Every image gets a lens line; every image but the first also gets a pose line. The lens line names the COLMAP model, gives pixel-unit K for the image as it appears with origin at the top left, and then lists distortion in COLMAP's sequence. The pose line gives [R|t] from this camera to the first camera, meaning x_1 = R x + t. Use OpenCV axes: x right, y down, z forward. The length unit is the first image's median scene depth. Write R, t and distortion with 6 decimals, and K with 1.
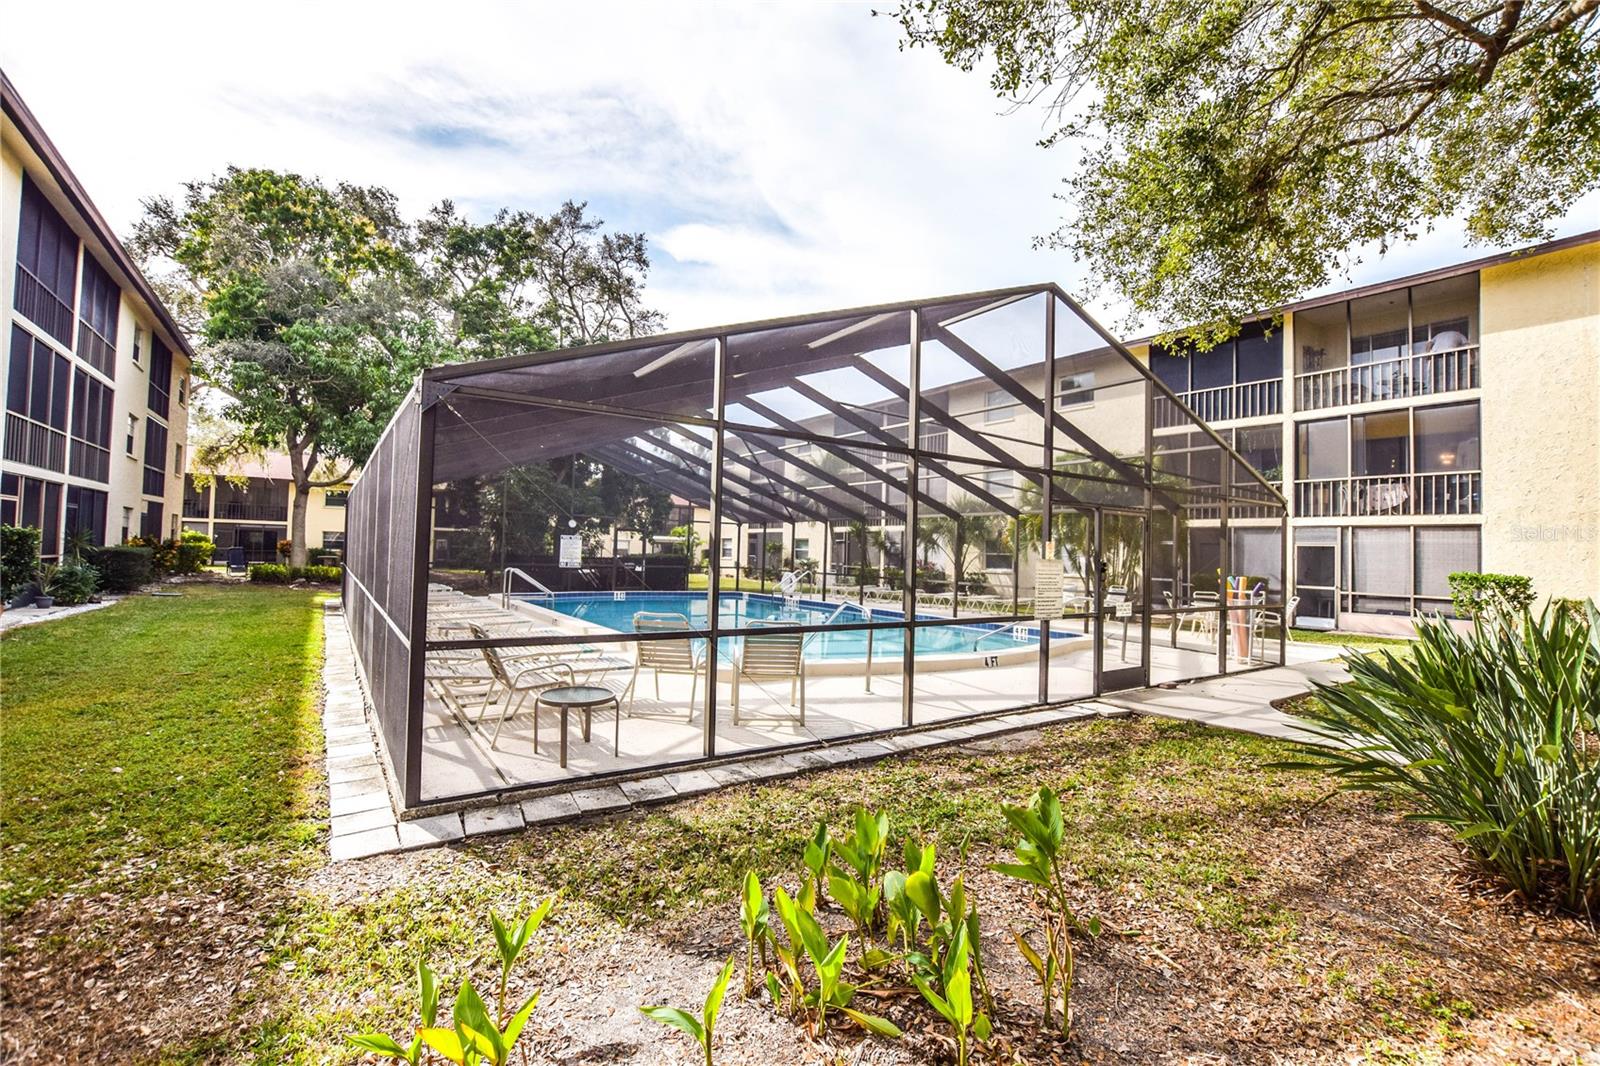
lens RADIAL K [[702.8, 0, 806.8], [0, 702.8, 532.6], [0, 0, 1]] dist [-0.026014, 0.000621]
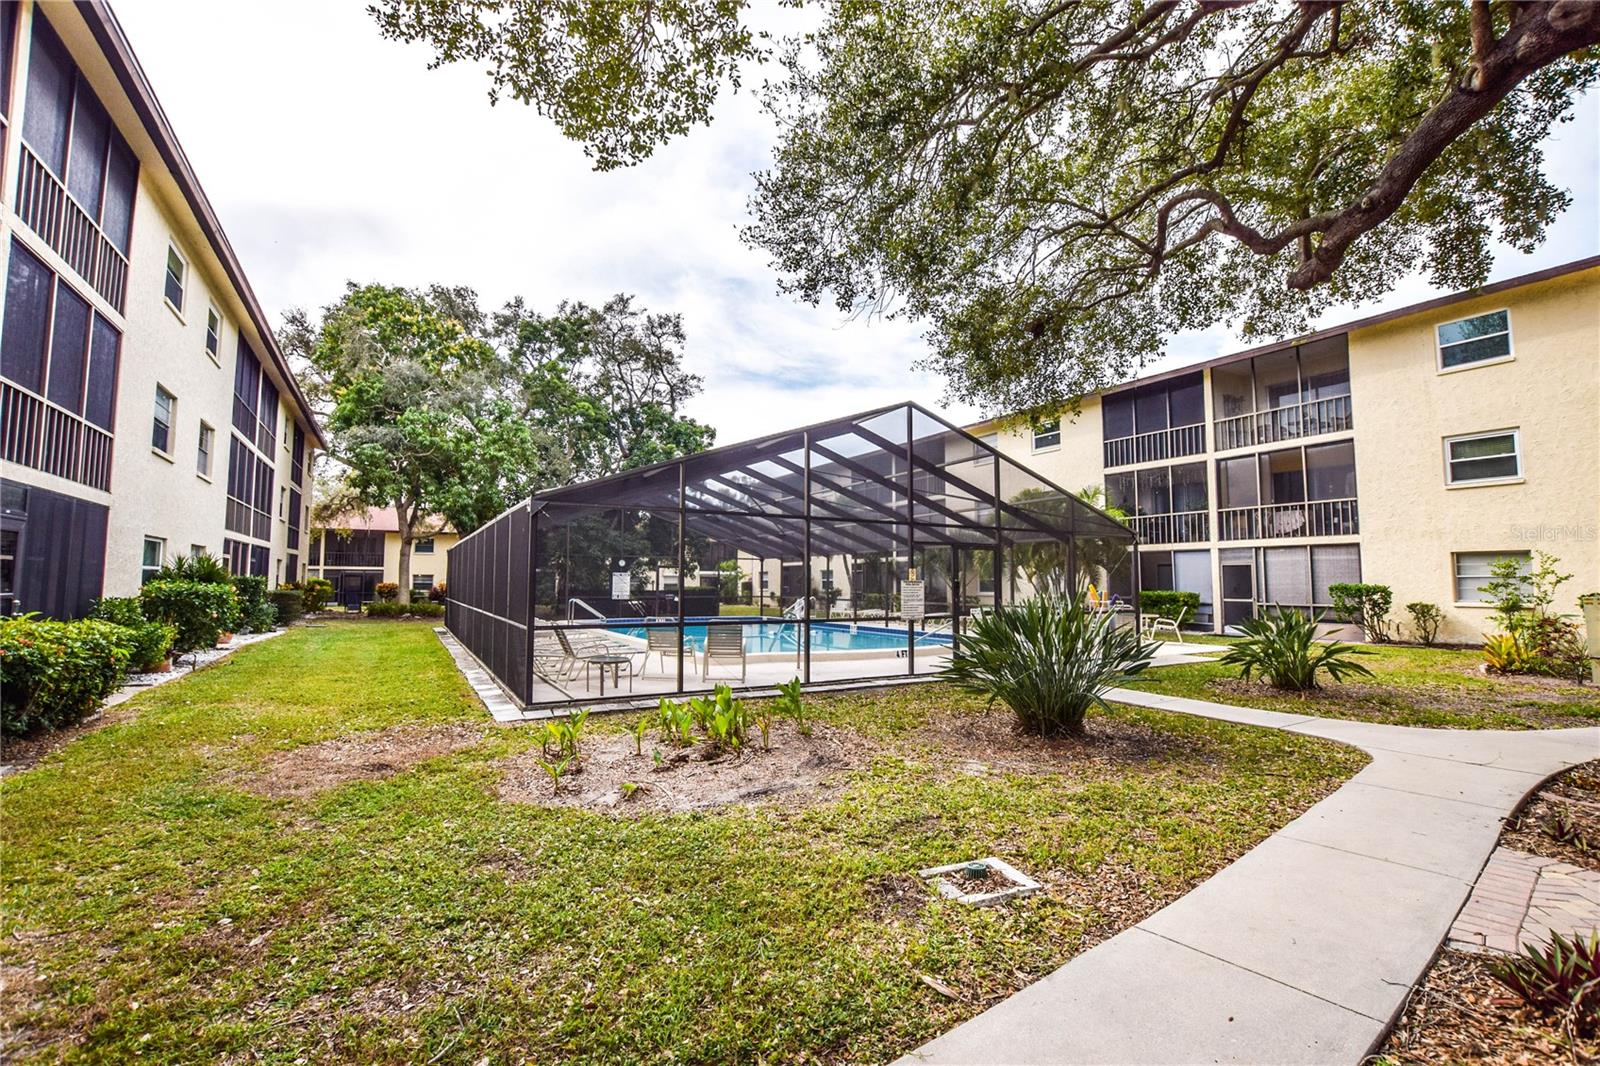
lens RADIAL K [[704.9, 0, 802.3], [0, 704.9, 530.3], [0, 0, 1]] dist [-0.025748, 0.001026]
pose [[0.995985, -0.031348, -0.083850, 0.083181], [0.027213, 0.998378, -0.050012, -0.000063], [0.085282, 0.047529, 0.995223, -0.197217]]
